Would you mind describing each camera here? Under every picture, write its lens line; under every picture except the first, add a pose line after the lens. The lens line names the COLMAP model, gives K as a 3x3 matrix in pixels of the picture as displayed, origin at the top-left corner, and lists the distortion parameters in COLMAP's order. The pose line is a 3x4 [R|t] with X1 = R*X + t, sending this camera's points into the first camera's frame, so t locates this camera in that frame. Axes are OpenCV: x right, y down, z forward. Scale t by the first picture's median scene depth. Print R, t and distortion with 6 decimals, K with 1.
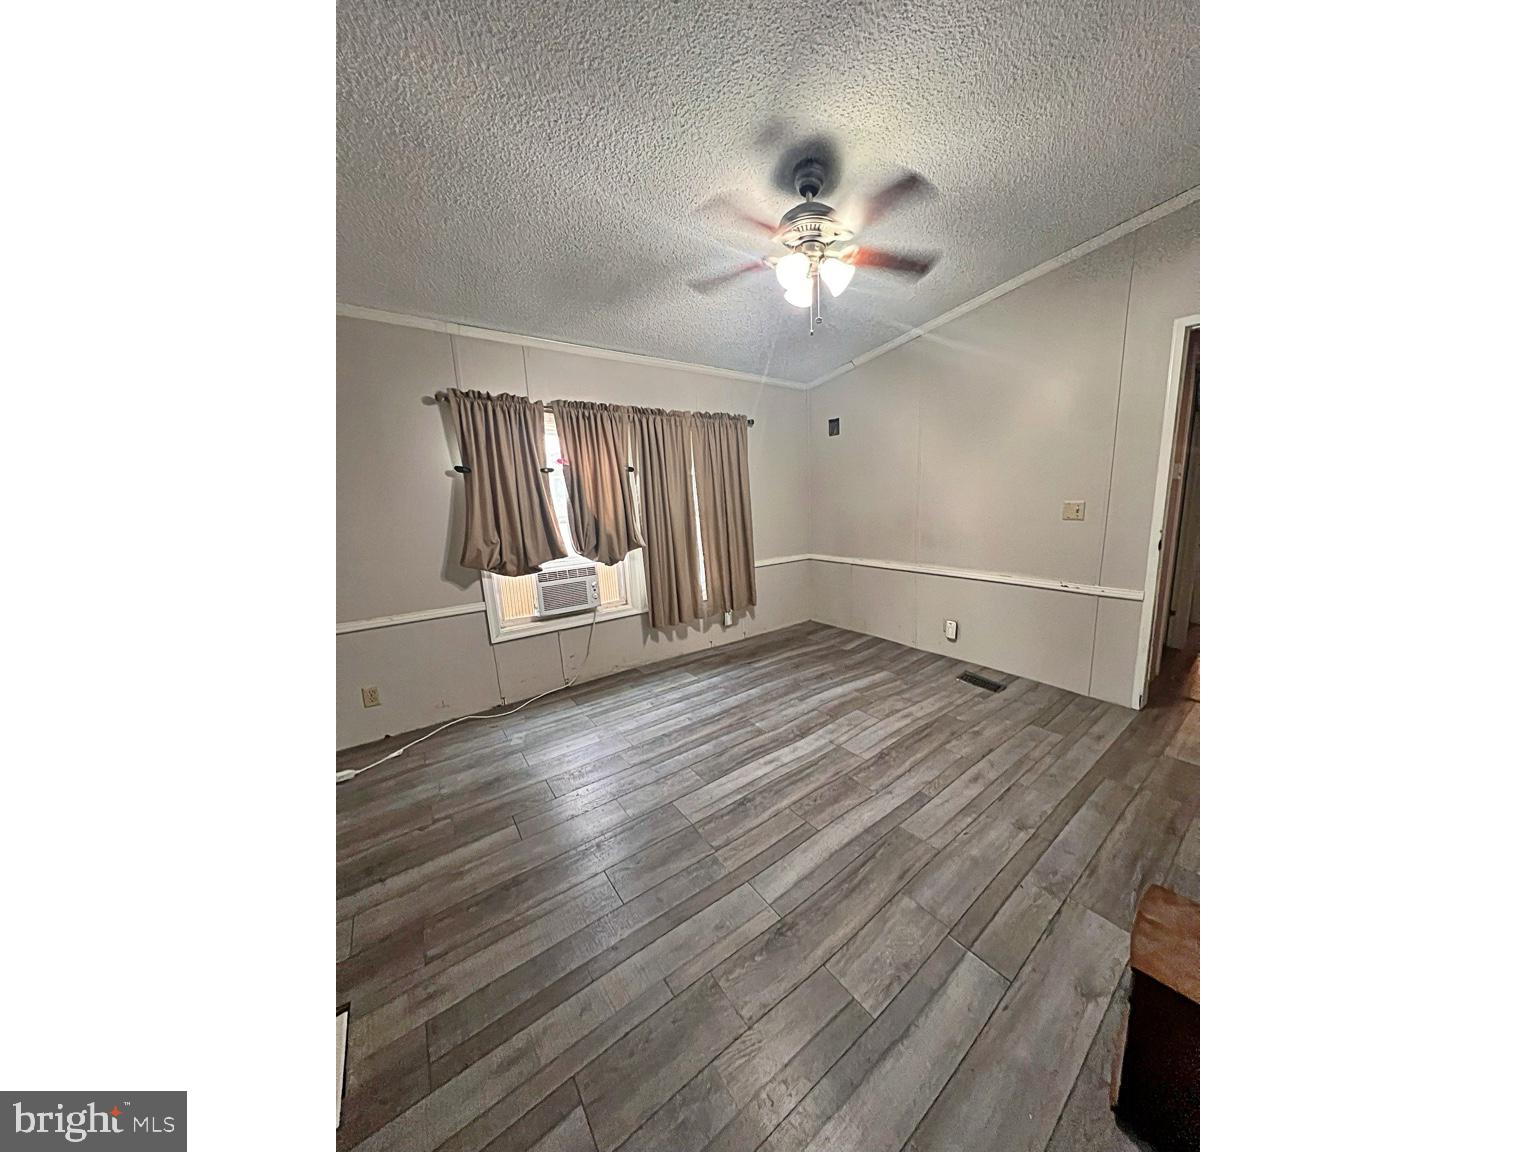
lens RADIAL K [[457.9, 0, 767.2], [0, 457.9, 575.6], [0, 0, 1]] dist [-0.000317, 0.000044]
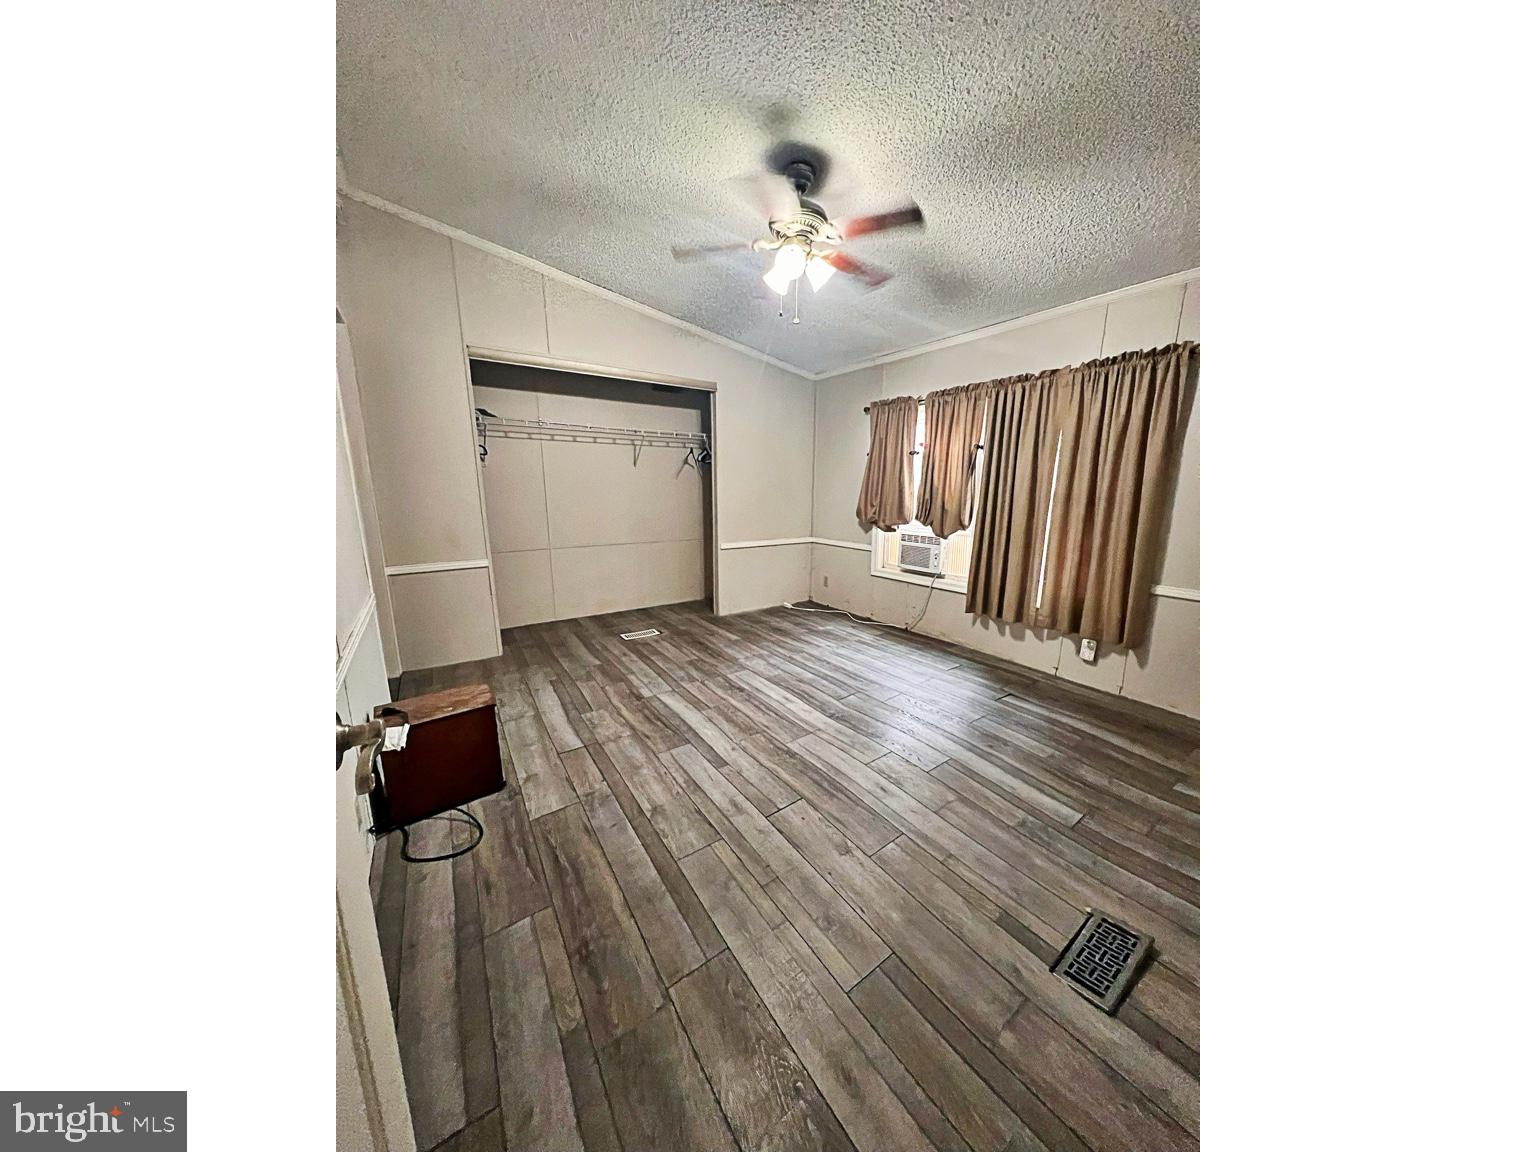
lens RADIAL K [[457.9, 0, 766.5], [0, 457.9, 575.1], [0, 0, 1]] dist [-0.000317, 0.000044]
pose [[-0.061307, 0.224613, -0.972518, 0.969081], [-0.179161, 0.956049, 0.232104, -0.148623], [0.981908, 0.188467, -0.018370, 0.803927]]
